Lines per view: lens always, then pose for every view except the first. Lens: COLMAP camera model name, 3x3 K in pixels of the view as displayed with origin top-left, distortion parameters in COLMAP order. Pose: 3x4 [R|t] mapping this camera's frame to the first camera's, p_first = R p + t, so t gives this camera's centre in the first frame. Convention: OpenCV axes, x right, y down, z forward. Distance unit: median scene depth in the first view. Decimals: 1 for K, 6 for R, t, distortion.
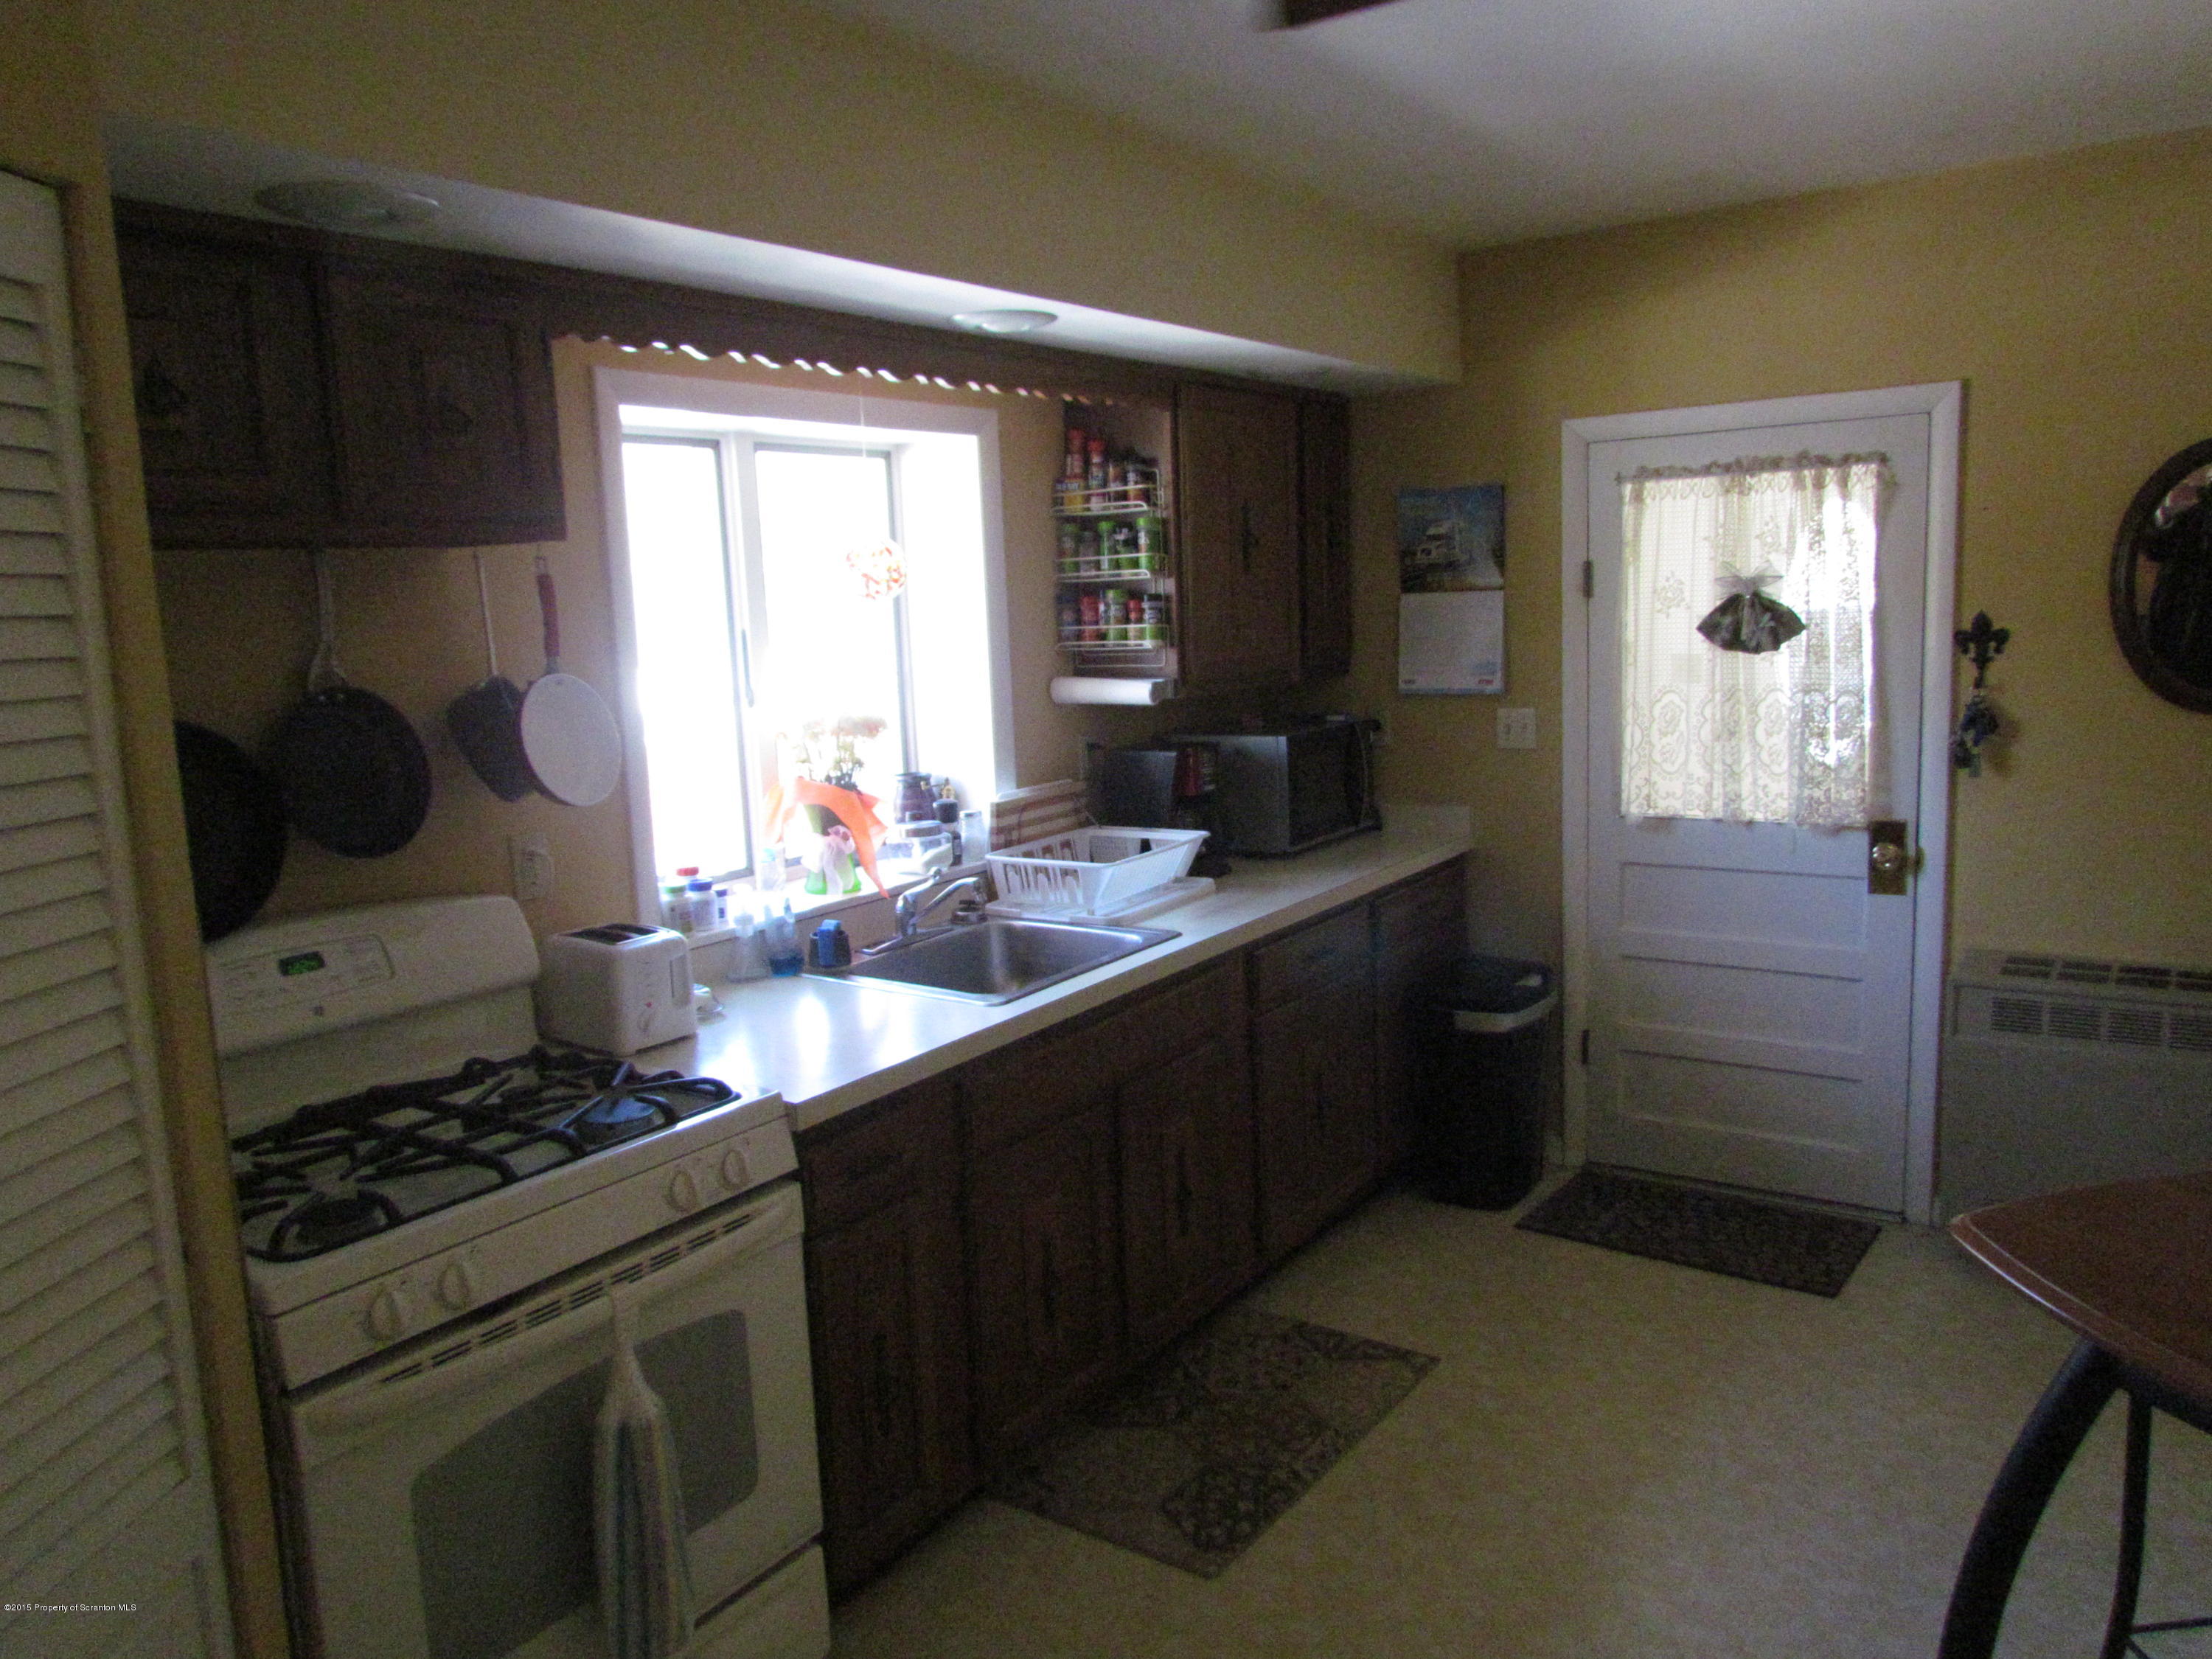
lens RADIAL K [[1592.5, 0, 1114.4], [0, 1592.5, 828.6], [0, 0, 1]] dist [-0.023824, 0.026763]
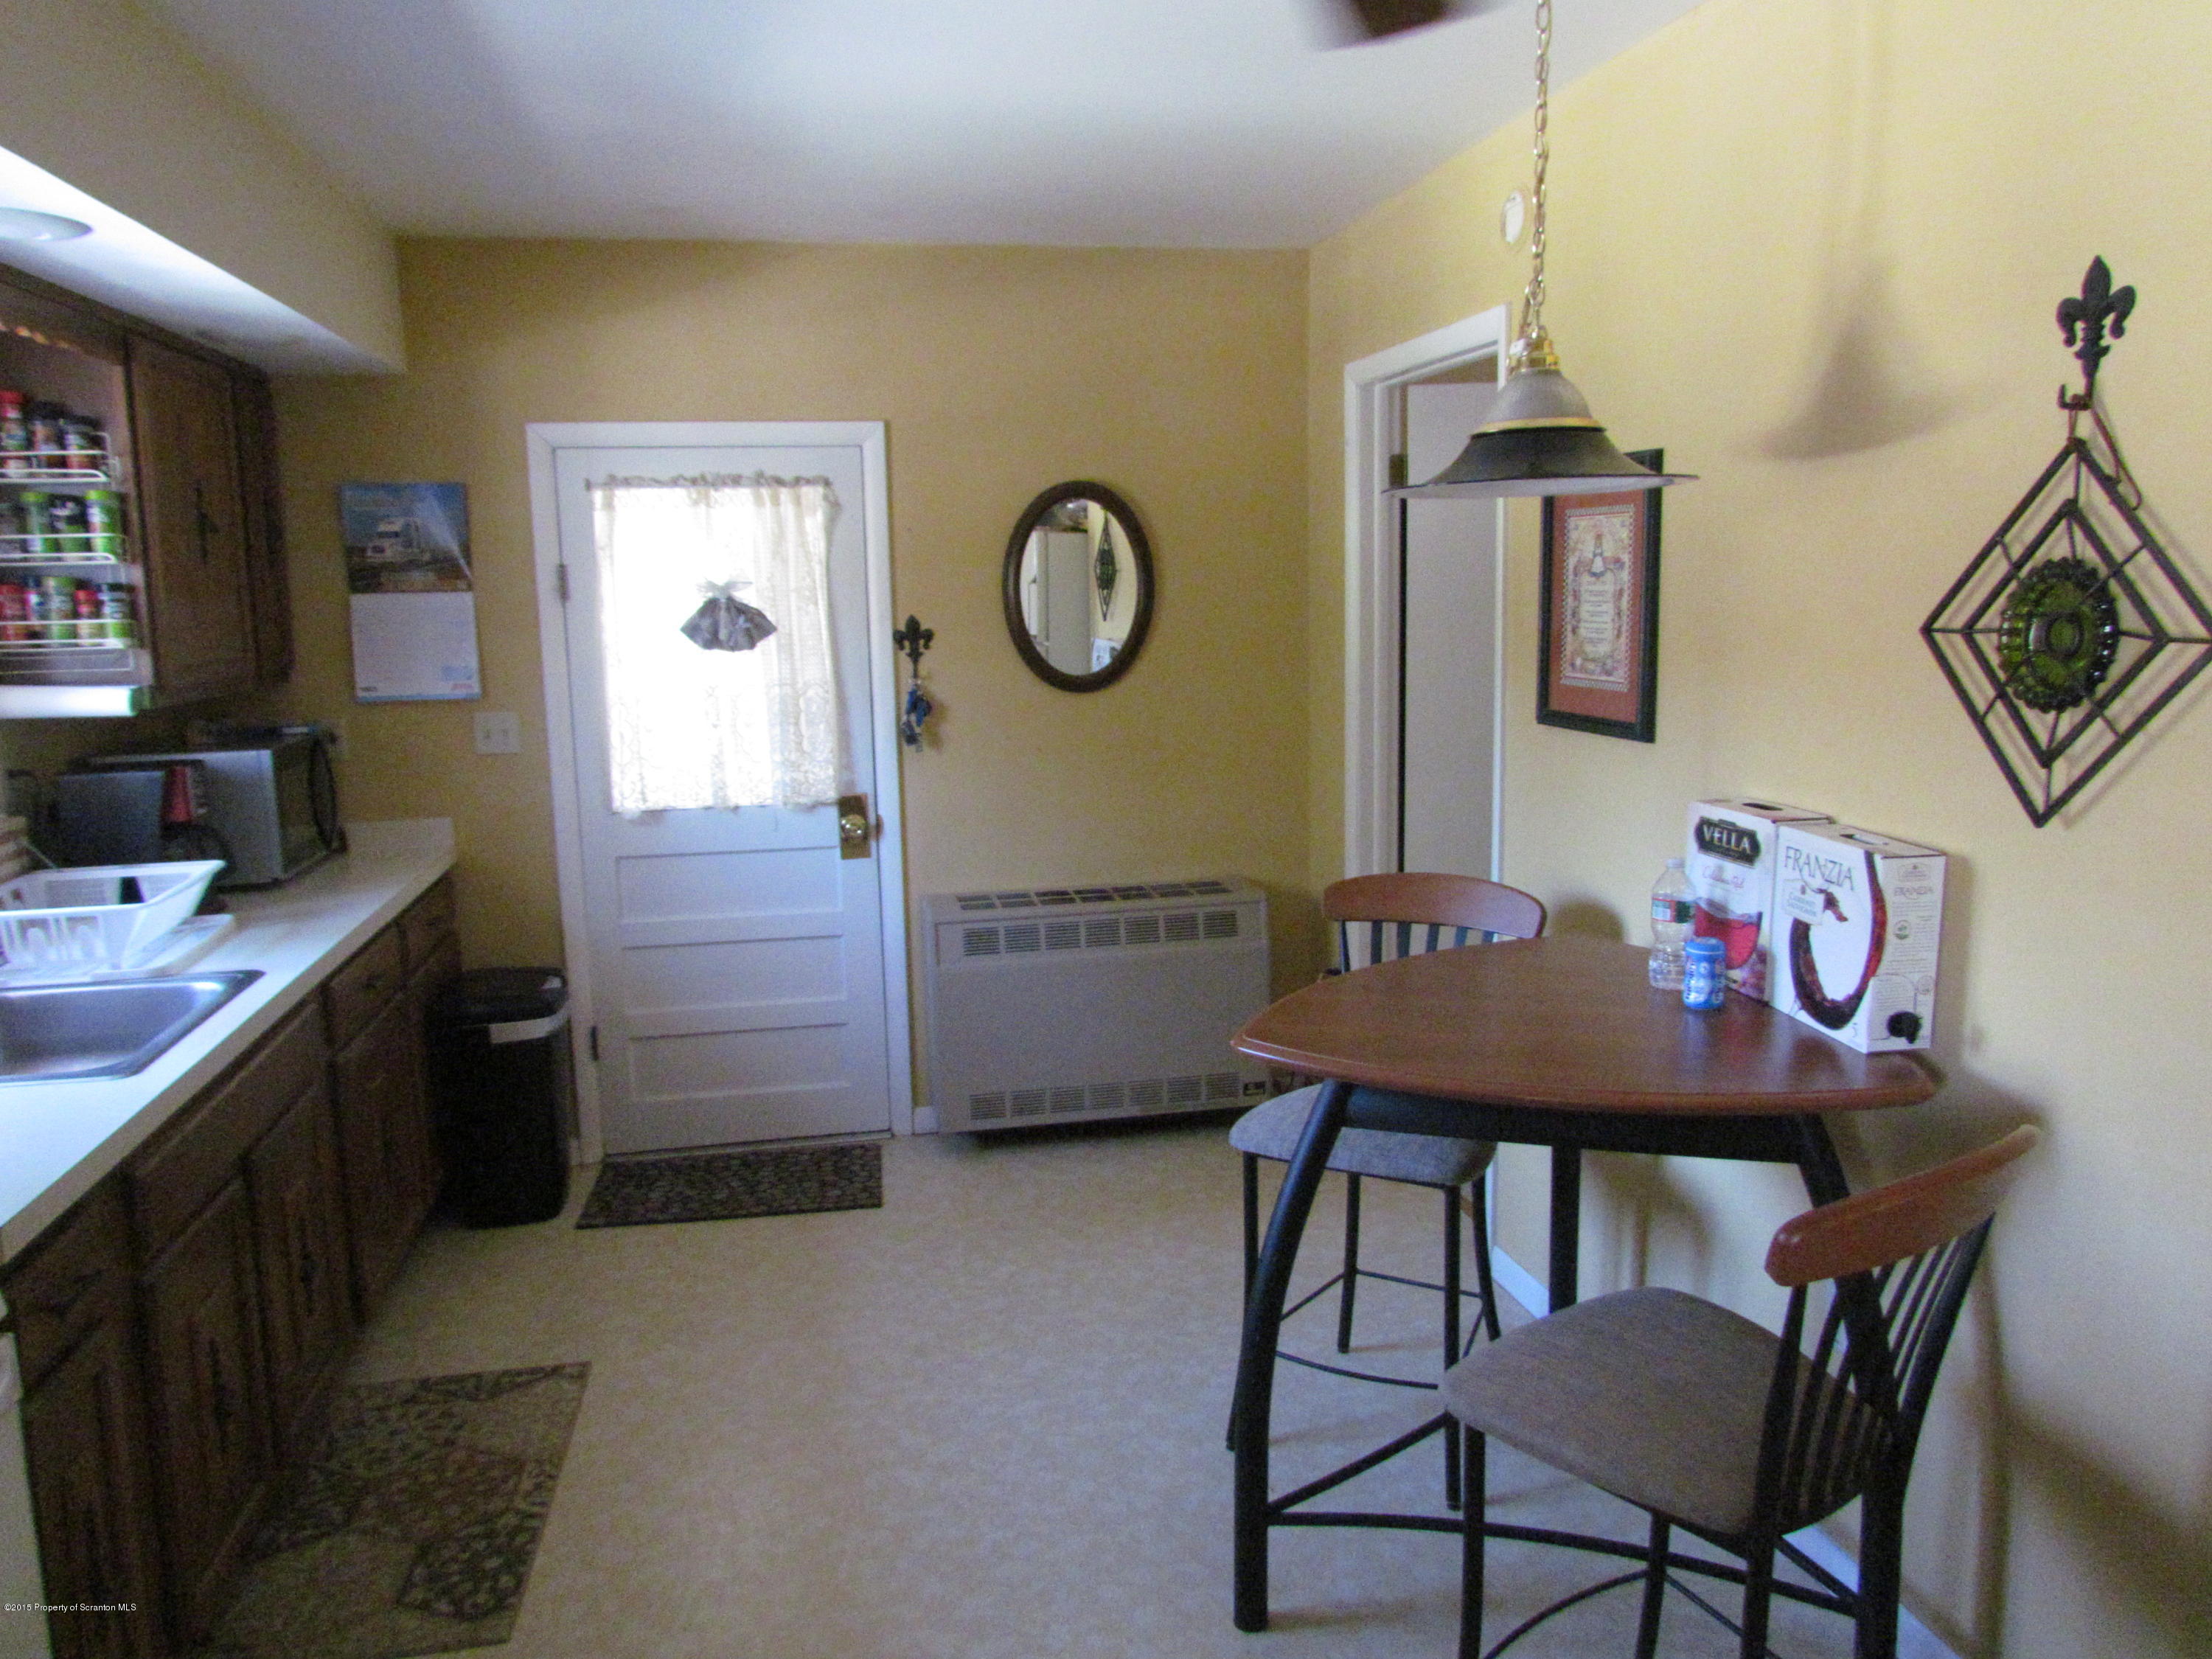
lens RADIAL K [[1592.5, 0, 1114.4], [0, 1592.5, 828.6], [0, 0, 1]] dist [-0.023824, 0.026763]
pose [[0.686879, -0.082863, 0.722033, -0.223380], [0.096812, 0.995057, 0.022097, 0.012325], [-0.720295, 0.054724, 0.691506, 0.058258]]
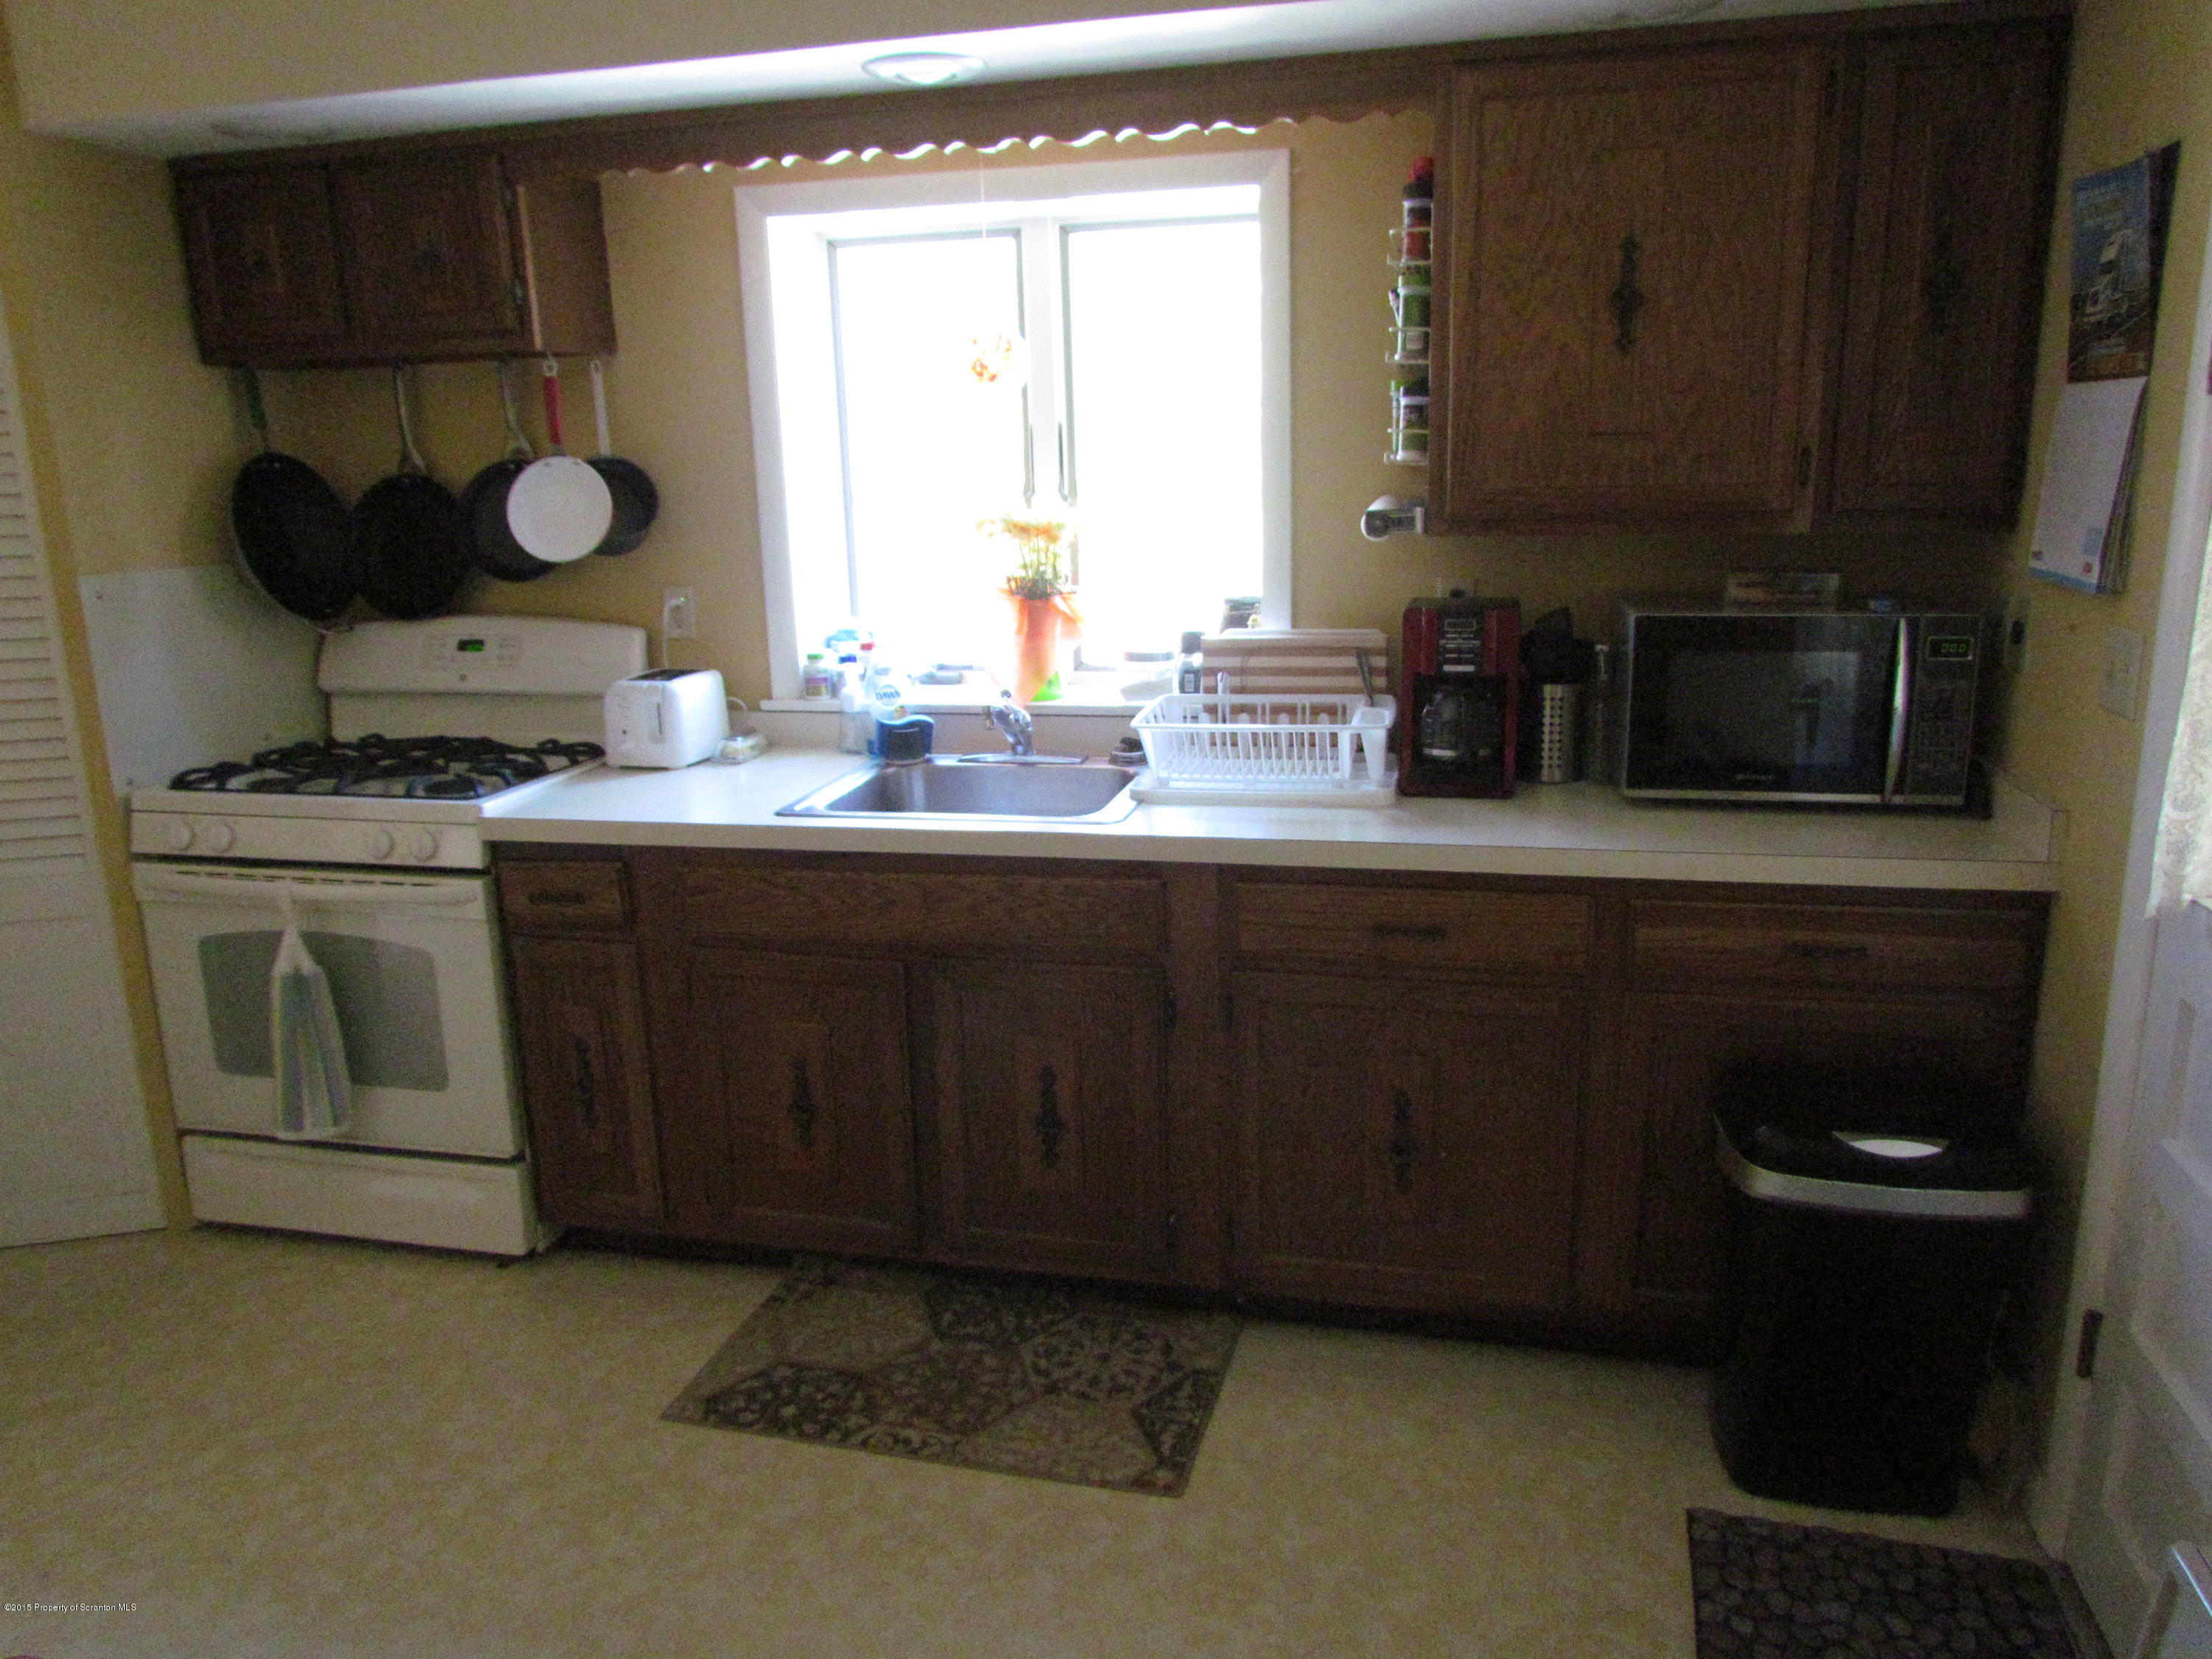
lens RADIAL K [[1592.5, 0, 1114.4], [0, 1592.5, 828.6], [0, 0, 1]] dist [-0.023824, 0.026763]
pose [[0.353590, 0.251942, -0.900833, 0.667626], [-0.127746, 0.967028, 0.220313, -0.094375], [0.926636, 0.037177, 0.374116, 0.611431]]
